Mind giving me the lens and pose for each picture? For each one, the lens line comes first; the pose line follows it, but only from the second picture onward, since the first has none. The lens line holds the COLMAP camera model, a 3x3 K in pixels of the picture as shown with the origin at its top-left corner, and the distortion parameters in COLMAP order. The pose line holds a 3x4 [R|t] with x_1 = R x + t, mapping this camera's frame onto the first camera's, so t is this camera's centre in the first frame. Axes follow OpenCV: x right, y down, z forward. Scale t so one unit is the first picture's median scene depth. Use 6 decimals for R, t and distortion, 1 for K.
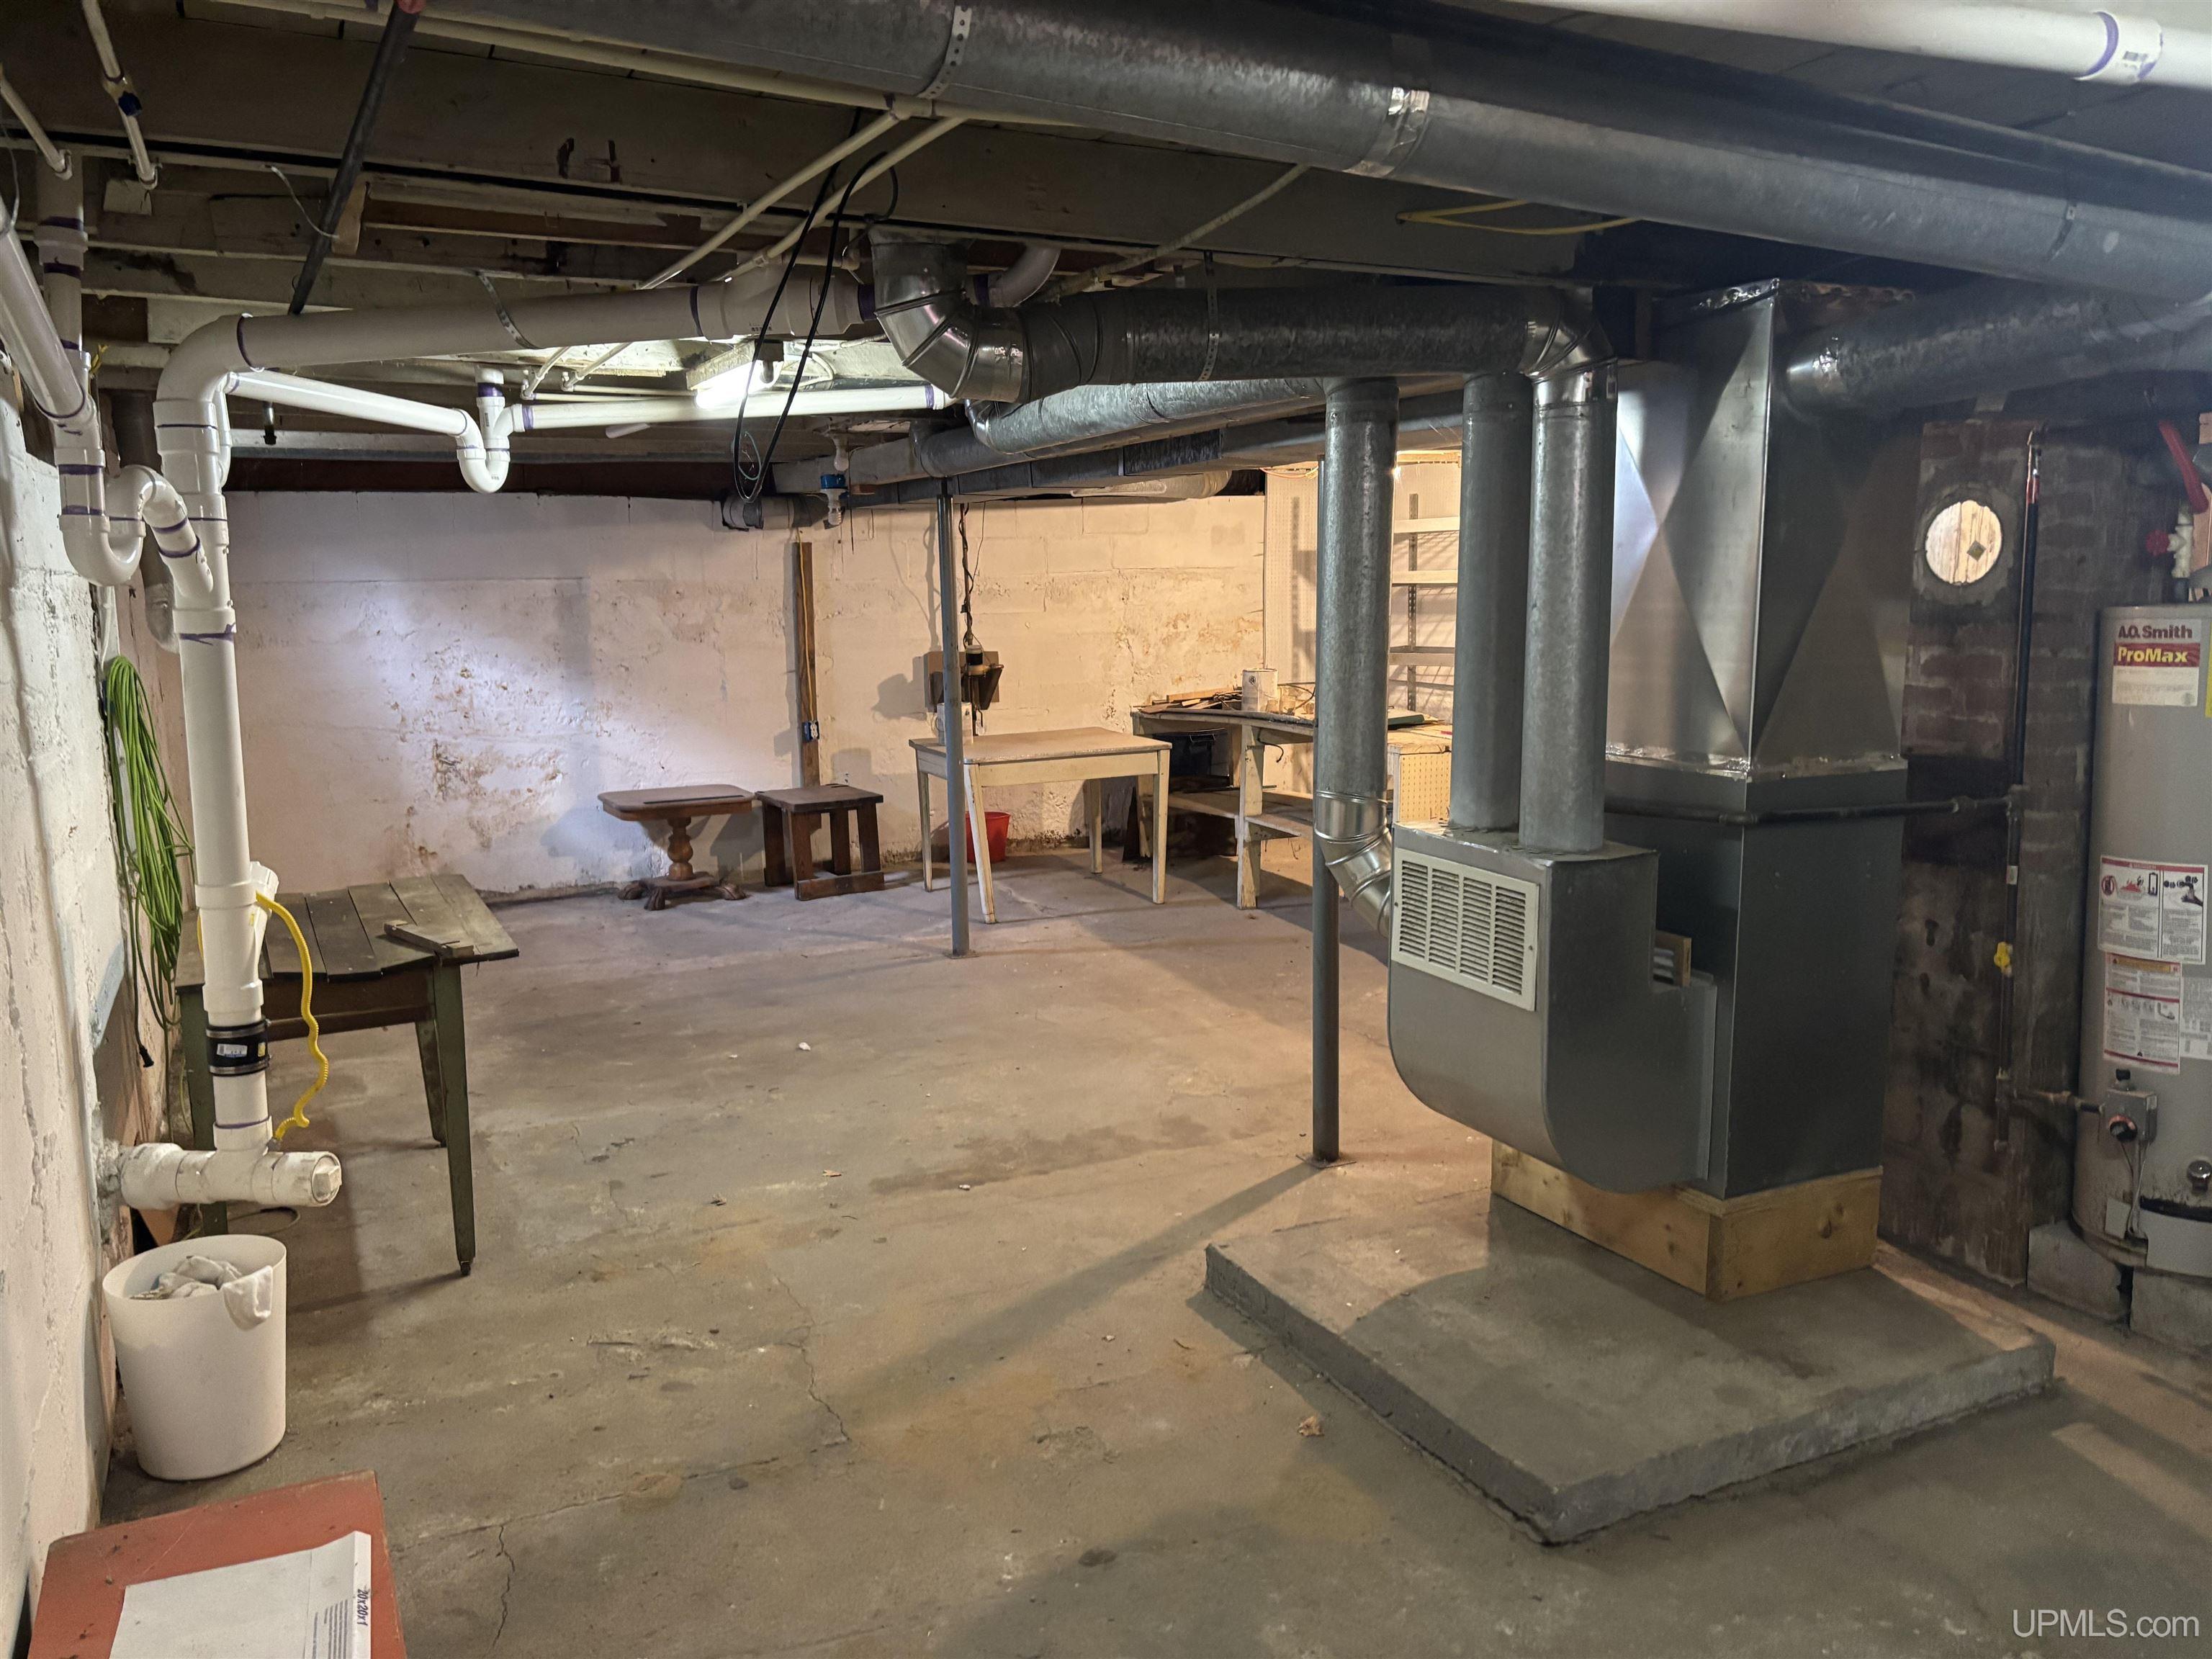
lens RADIAL K [[1658.2, 0, 1099.3], [0, 1658.2, 829.5], [0, 0, 1]] dist [0.002042, -0.003758]
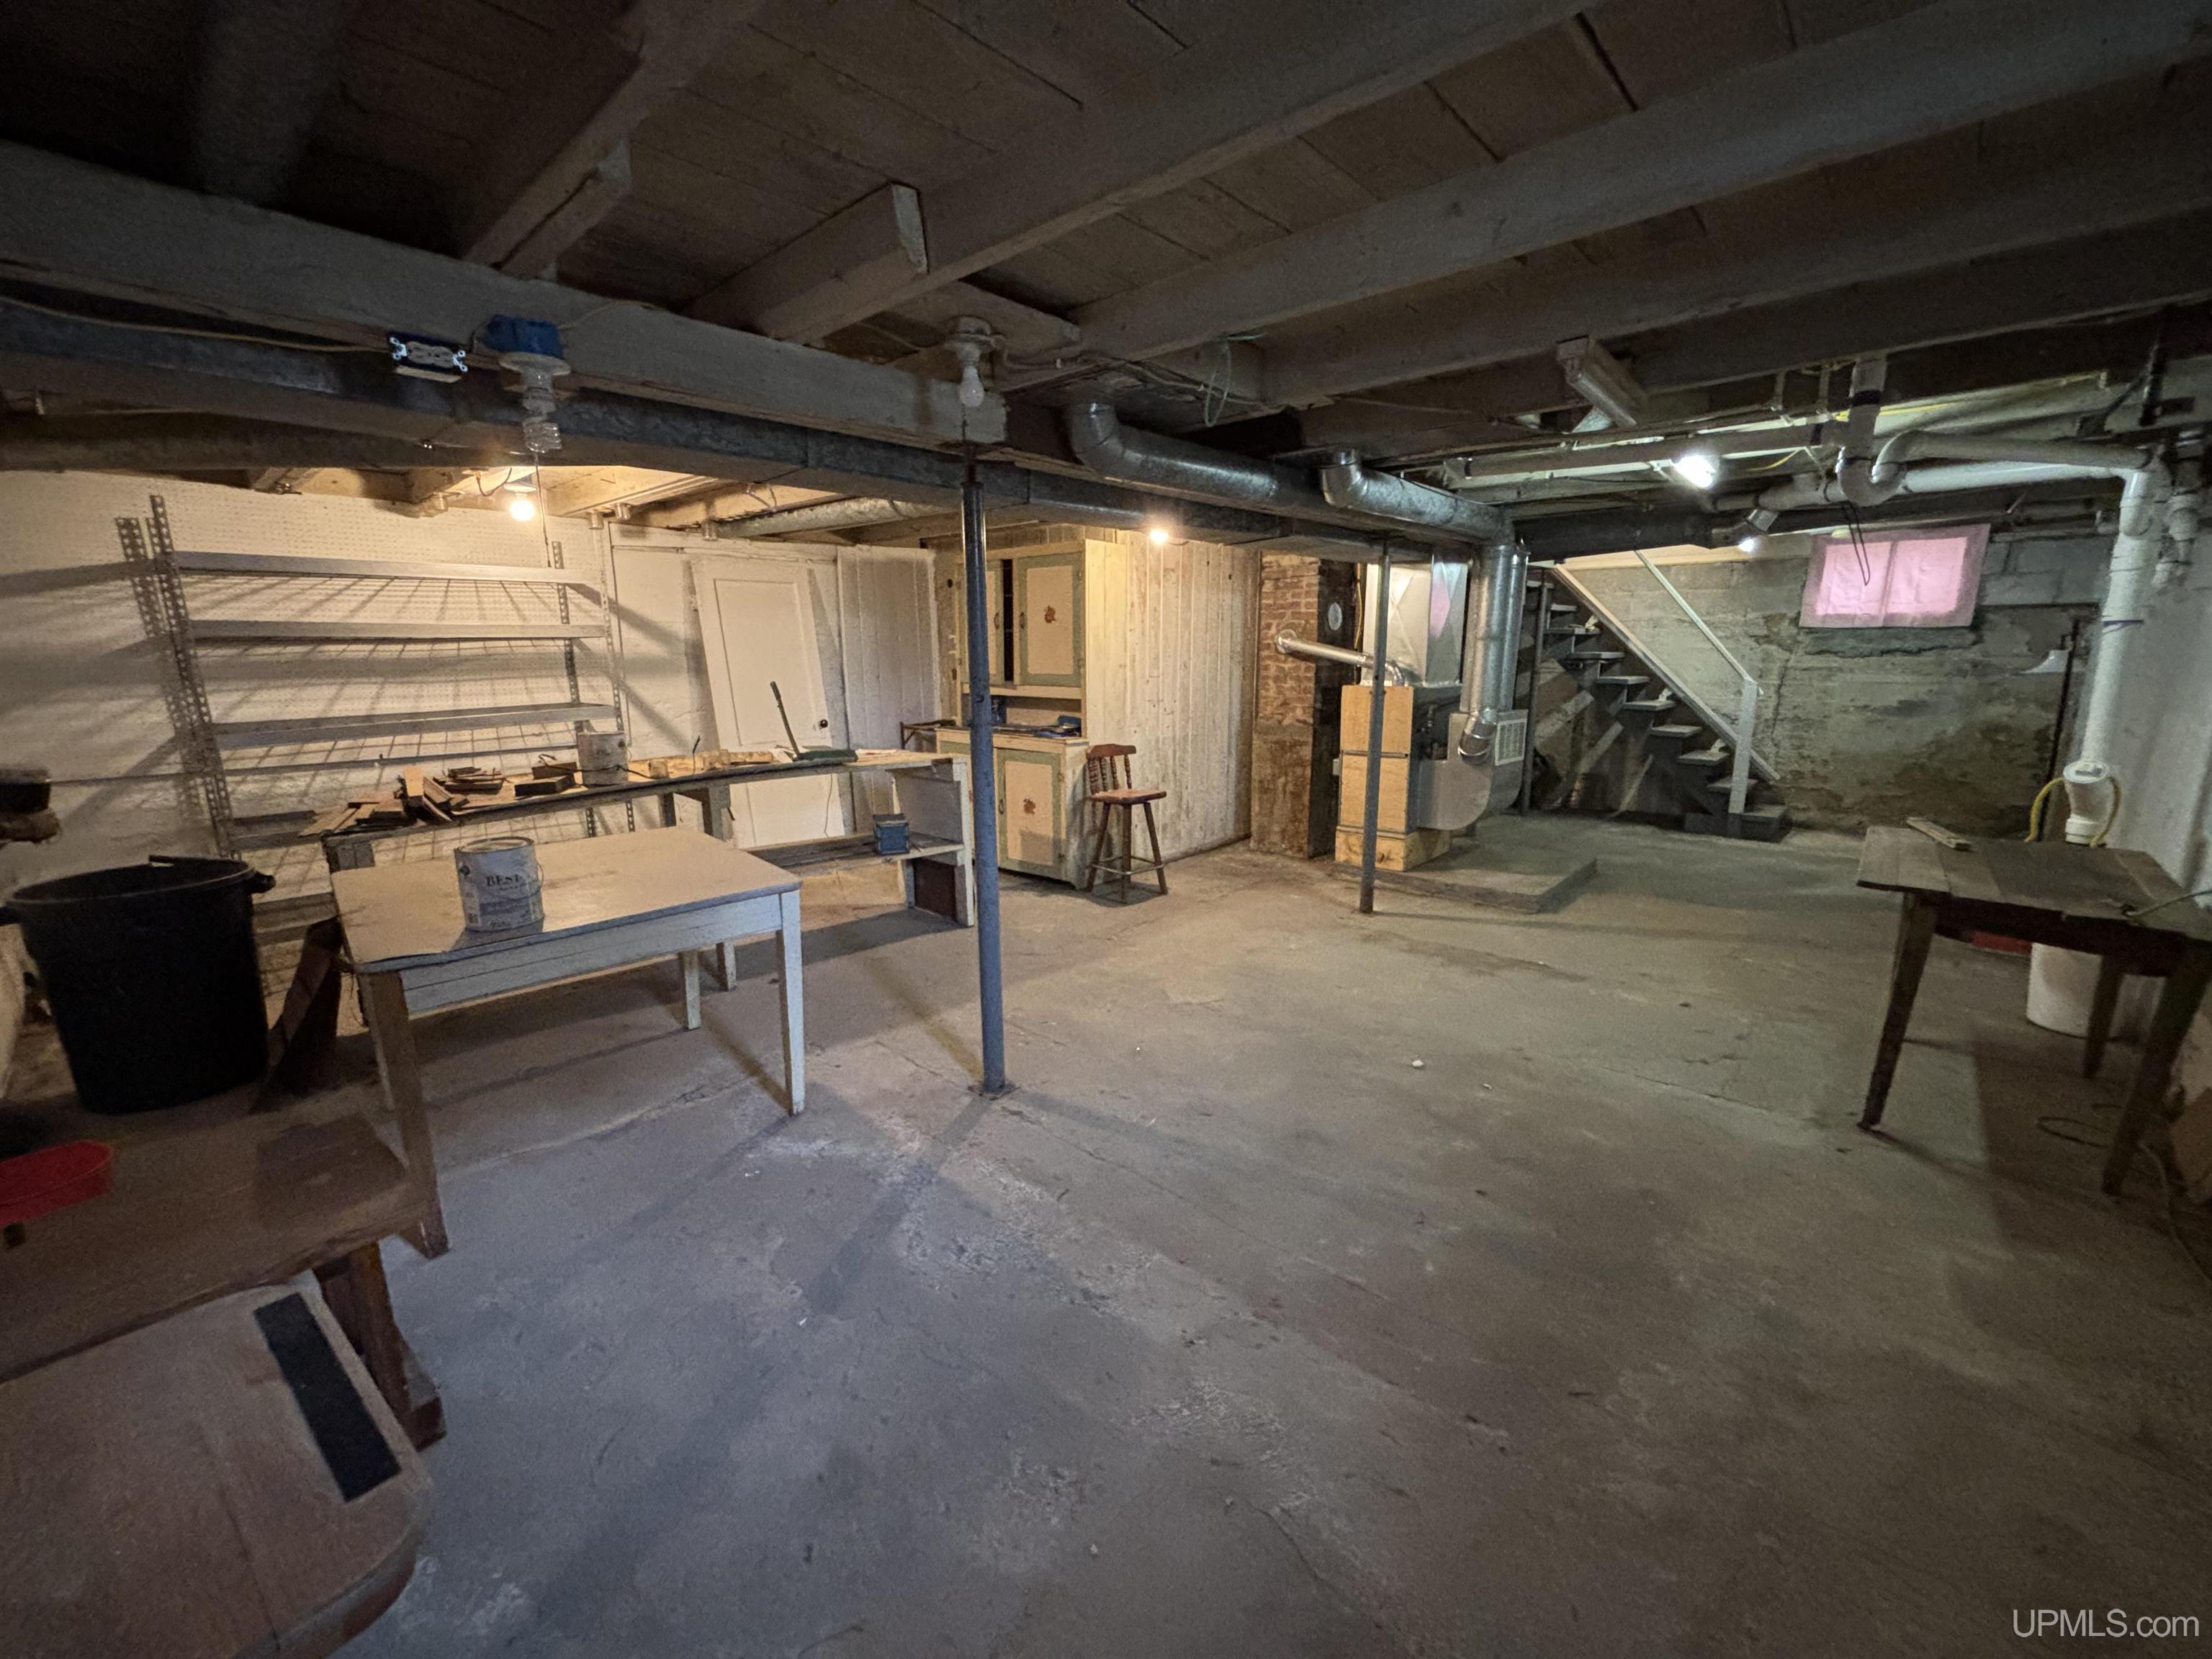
lens RADIAL K [[893.4, 0, 1082.4], [0, 893.4, 827.2], [0, 0, 1]] dist [-0.011246, 0.000131]
pose [[-0.348786, -0.173501, 0.921003, -0.692739], [0.156071, 0.958240, 0.239620, -0.206946], [-0.924116, 0.227318, -0.307142, 1.556791]]
